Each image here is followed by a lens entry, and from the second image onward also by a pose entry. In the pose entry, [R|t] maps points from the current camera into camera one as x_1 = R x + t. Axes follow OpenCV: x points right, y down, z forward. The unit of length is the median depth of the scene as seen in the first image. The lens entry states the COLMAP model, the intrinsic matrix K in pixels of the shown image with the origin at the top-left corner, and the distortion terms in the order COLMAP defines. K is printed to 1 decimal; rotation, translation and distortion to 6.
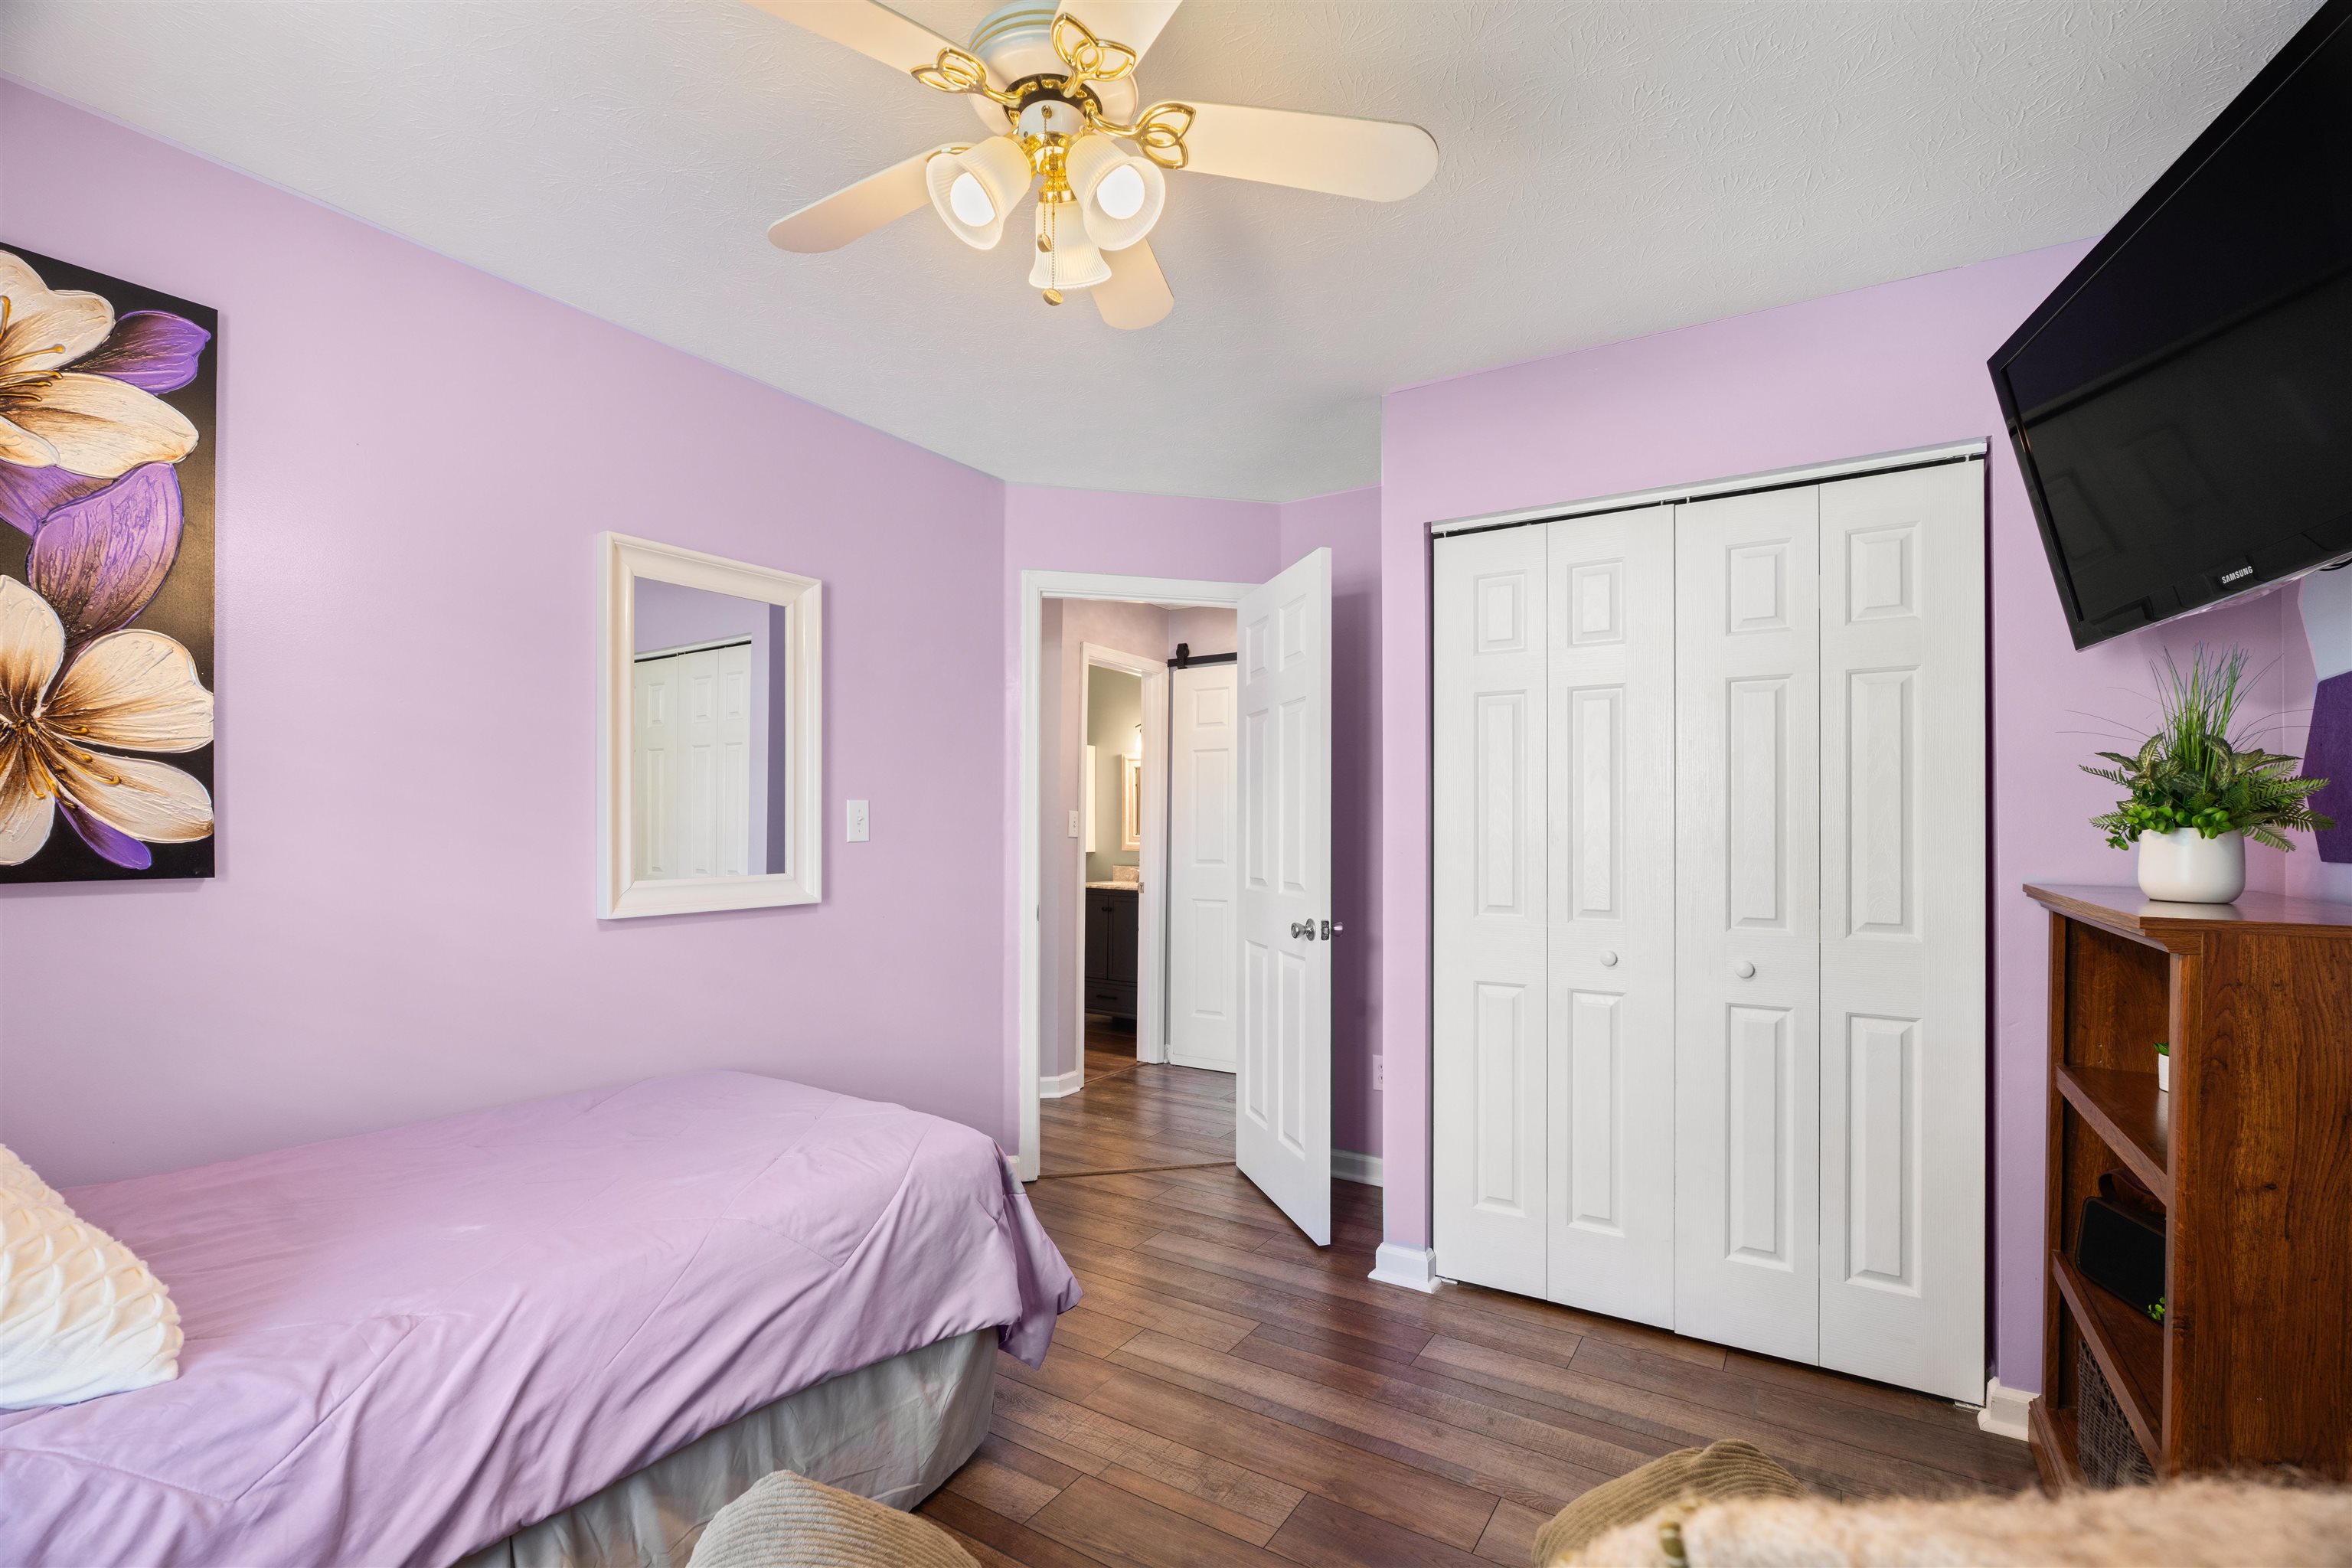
lens RADIAL K [[1029.6, 0, 1176.9], [0, 1029.6, 802.9], [0, 0, 1]] dist [0.000102, -0.000007]
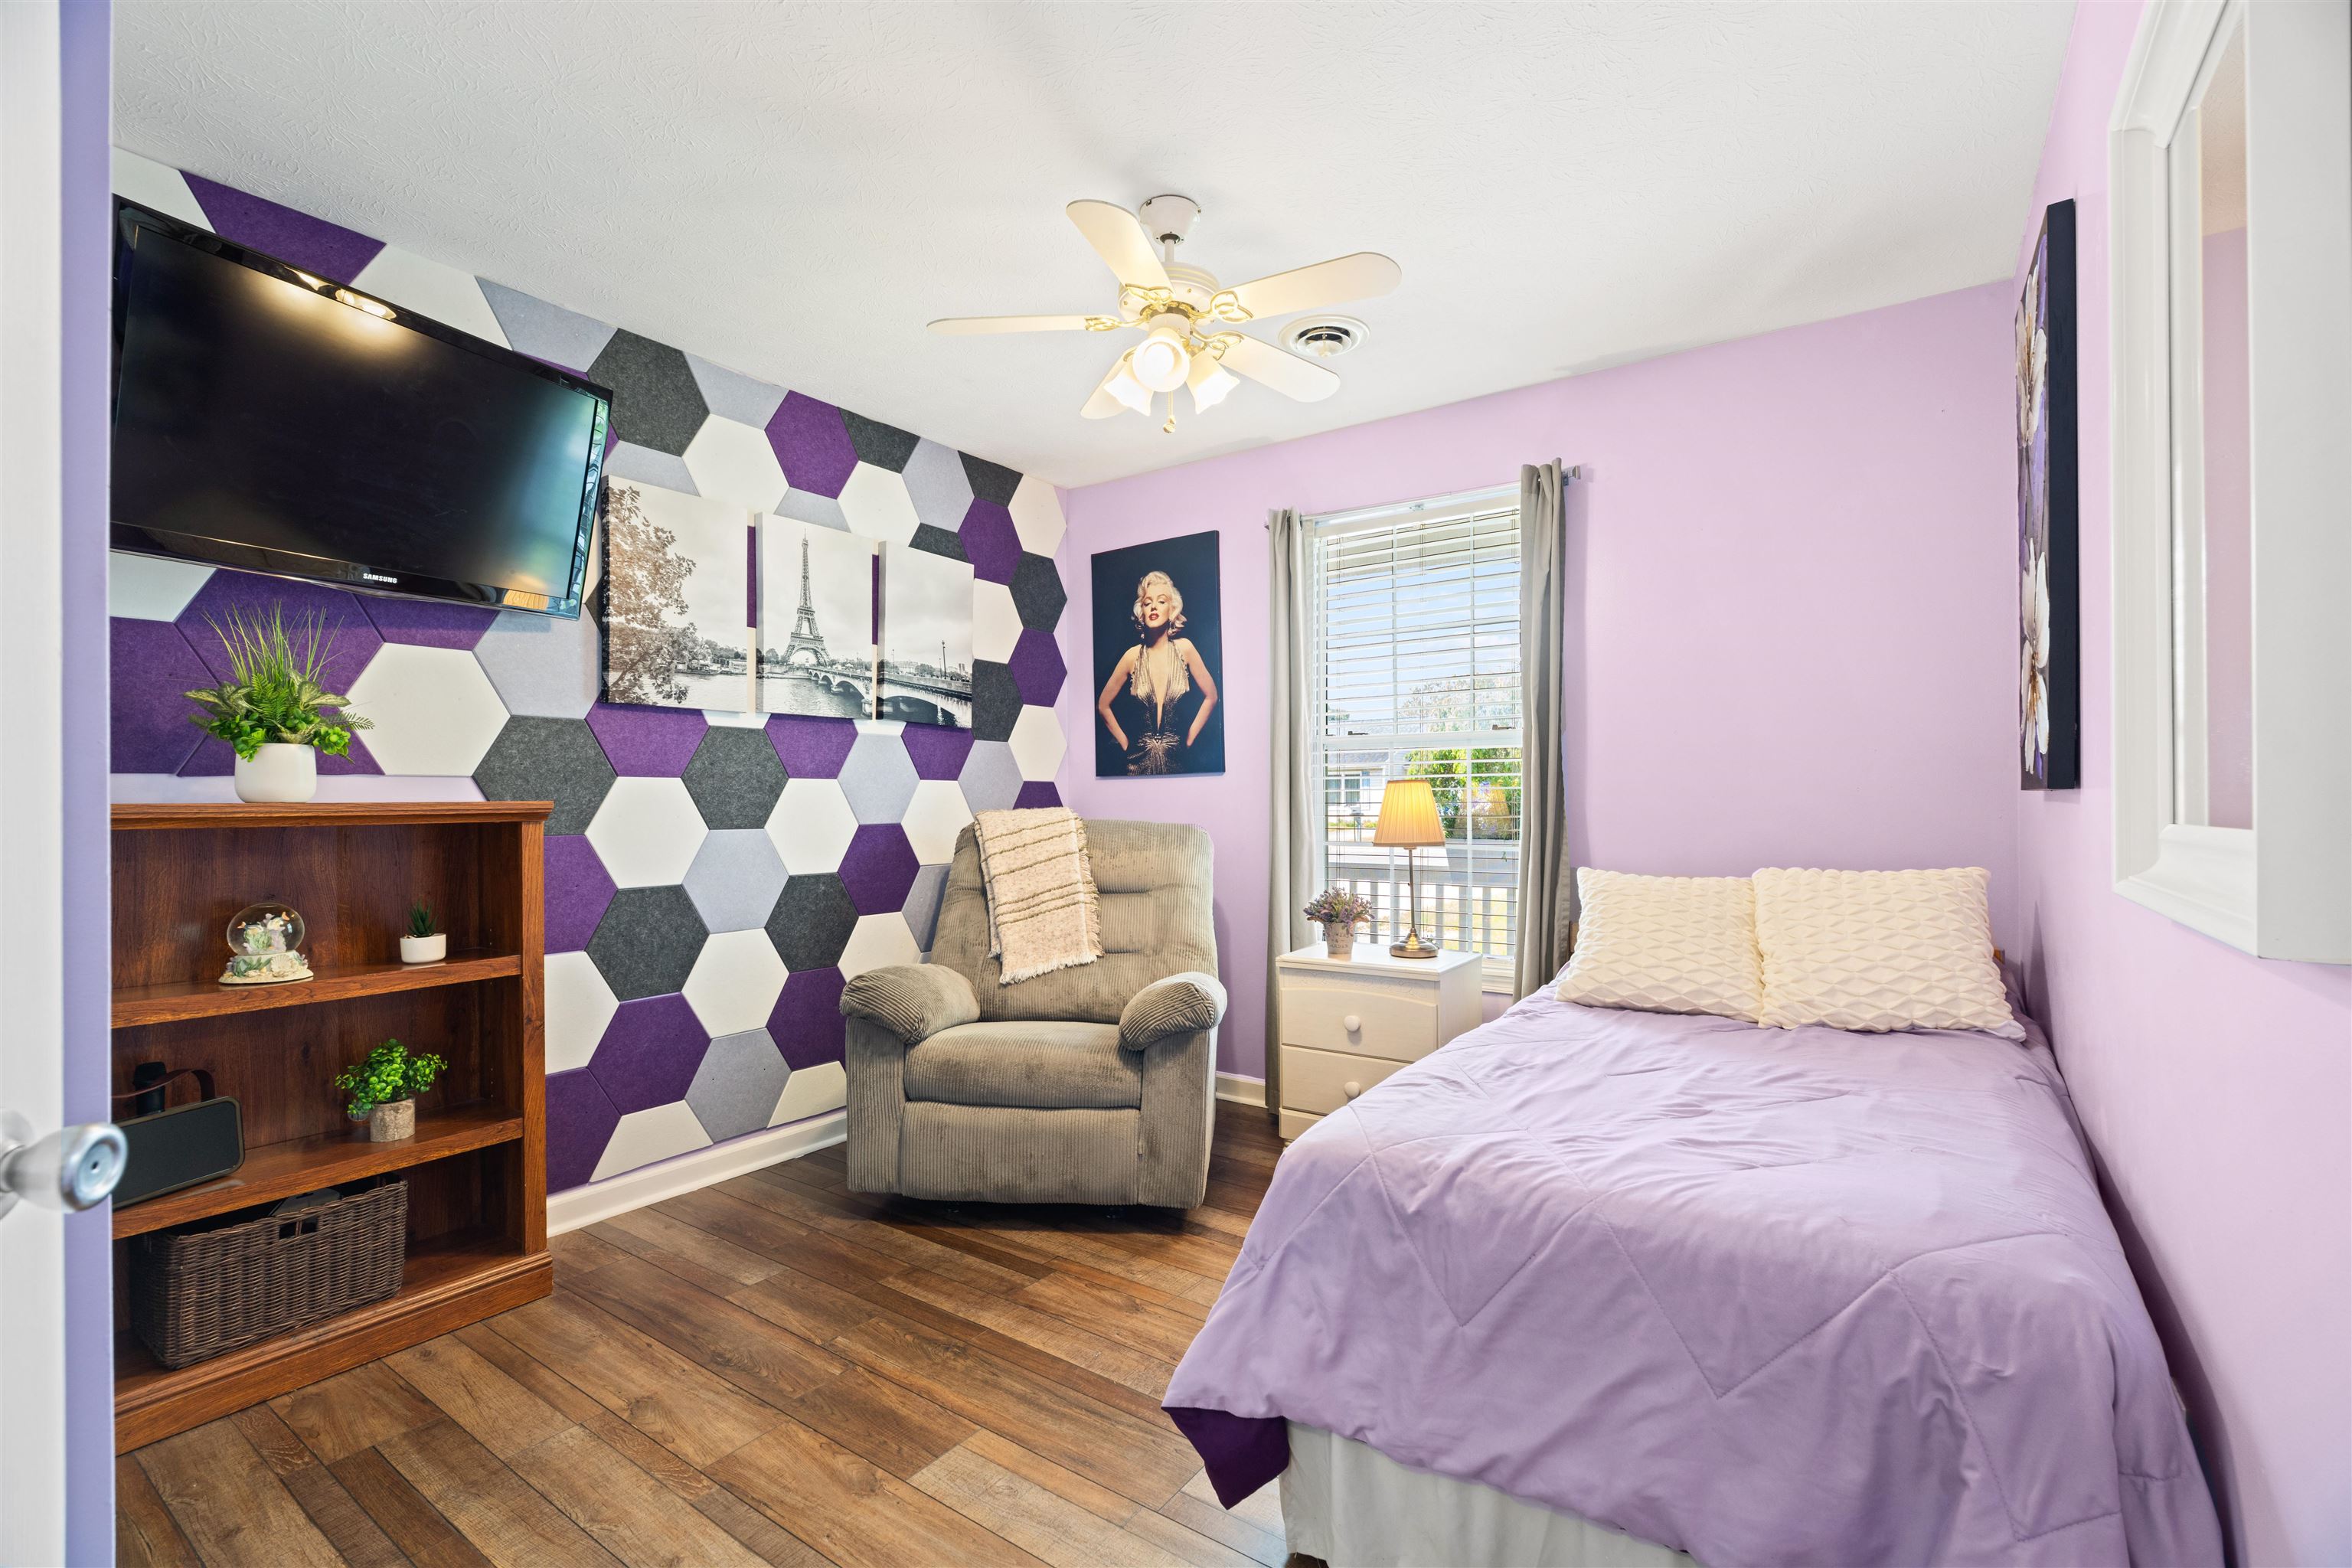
lens RADIAL K [[1029.6, 0, 1176.9], [0, 1029.6, 802.9], [0, 0, 1]] dist [0.000102, -0.000007]
pose [[-0.998437, 0.001939, 0.055863, -0.171848], [0.001175, 0.999905, -0.013700, 0.106000], [-0.055884, -0.013613, -0.998344, 2.055279]]
